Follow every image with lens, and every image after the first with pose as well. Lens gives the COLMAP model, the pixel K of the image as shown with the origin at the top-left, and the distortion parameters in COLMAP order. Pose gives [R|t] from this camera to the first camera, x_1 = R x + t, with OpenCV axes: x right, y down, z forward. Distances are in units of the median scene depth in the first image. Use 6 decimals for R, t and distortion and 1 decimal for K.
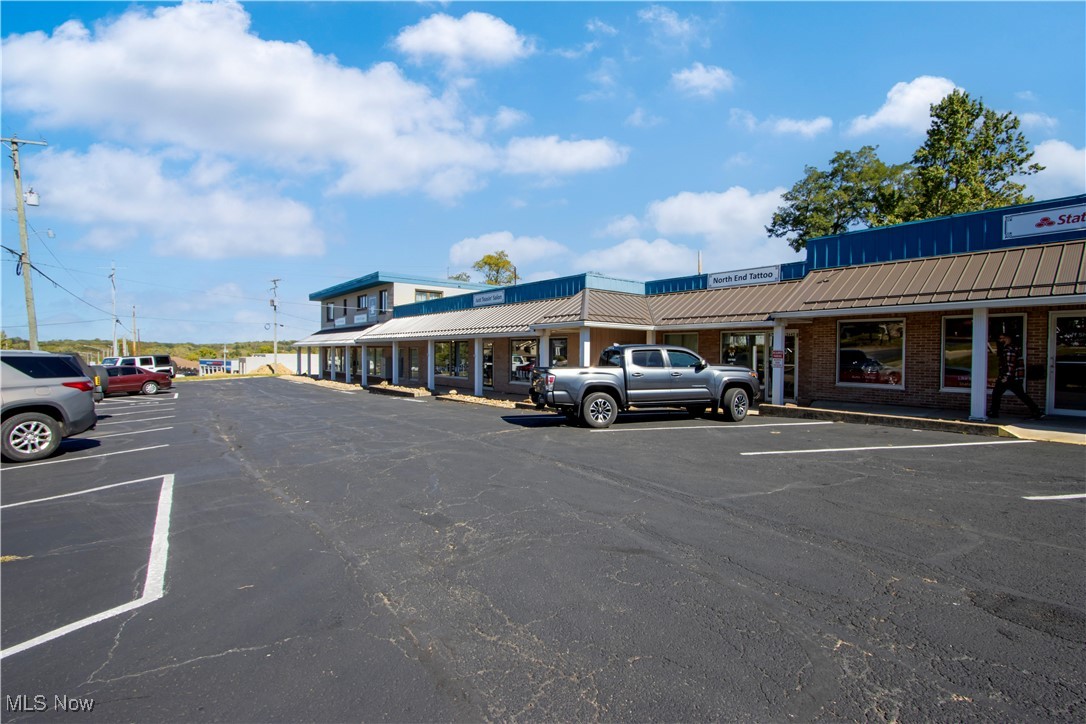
lens RADIAL K [[507.3, 0, 543.0], [0, 507.3, 362.0], [0, 0, 1]] dist [-0.022053, 0.005758]
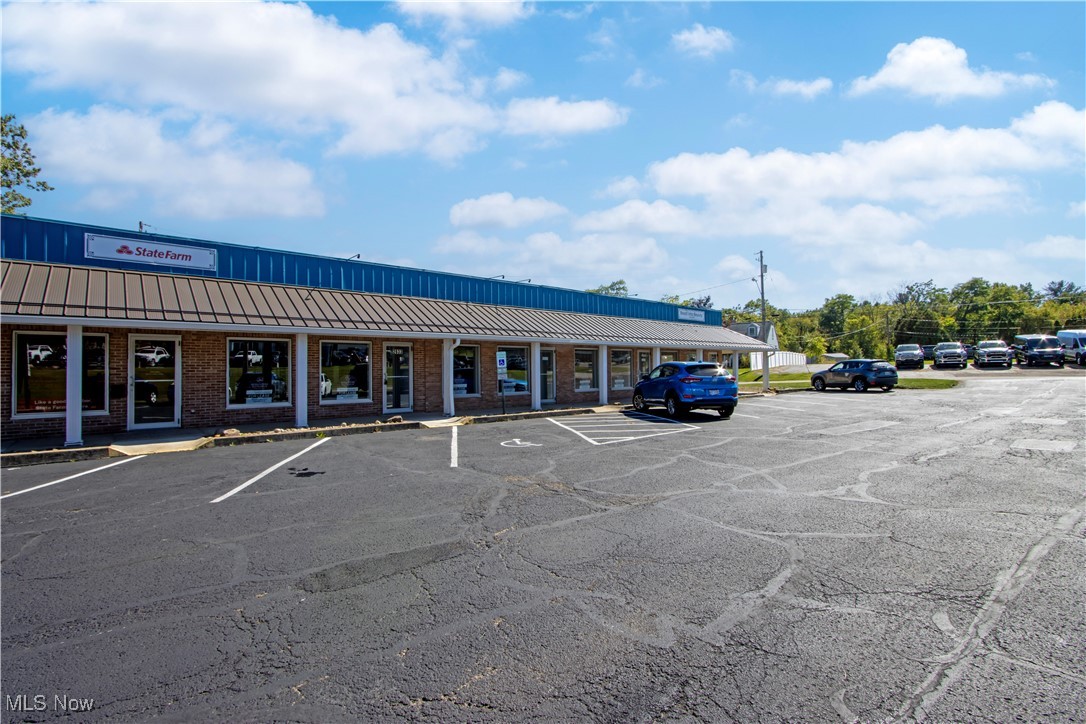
lens RADIAL K [[507.3, 0, 543.0], [0, 507.3, 362.0], [0, 0, 1]] dist [-0.022053, 0.005758]
pose [[-0.035556, 0.009125, 0.999326, -0.094563], [0.030144, 0.999513, -0.008054, -0.004732], [-0.998913, 0.029838, -0.035814, 0.151432]]
